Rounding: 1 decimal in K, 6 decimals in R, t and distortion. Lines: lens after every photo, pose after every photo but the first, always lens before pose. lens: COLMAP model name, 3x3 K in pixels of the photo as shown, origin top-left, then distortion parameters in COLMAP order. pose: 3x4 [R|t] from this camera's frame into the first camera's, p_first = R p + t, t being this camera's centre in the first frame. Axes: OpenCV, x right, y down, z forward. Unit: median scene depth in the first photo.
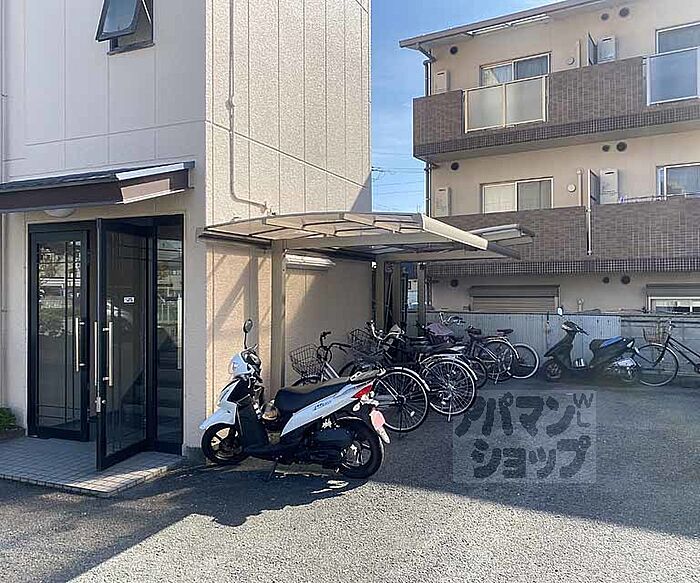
lens RADIAL K [[605.1, 0, 350.0], [0, 605.1, 291.5], [0, 0, 1]] dist [0.036356, -0.082932]
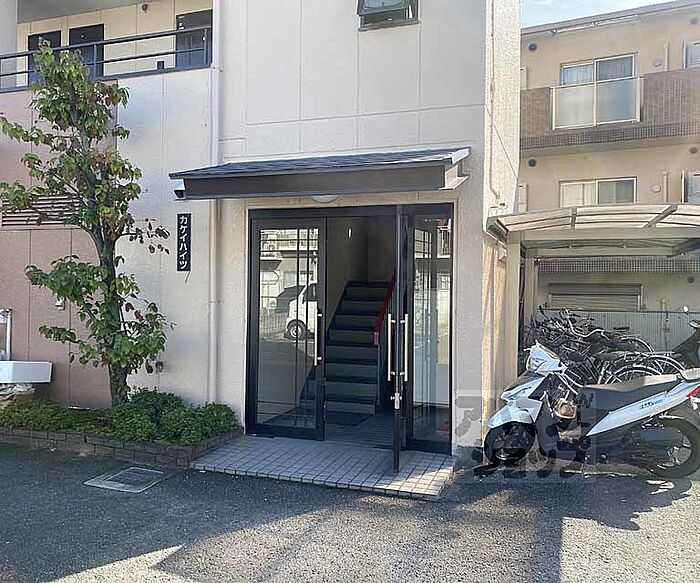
lens RADIAL K [[608.4, 0, 350.0], [0, 608.4, 291.5], [0, 0, 1]] dist [-0.016647, -0.004700]
pose [[0.997509, 0.016384, 0.068608, -0.525583], [-0.016884, 0.999835, 0.006715, 0.009121], [-0.068486, -0.007856, 0.997621, 0.062271]]
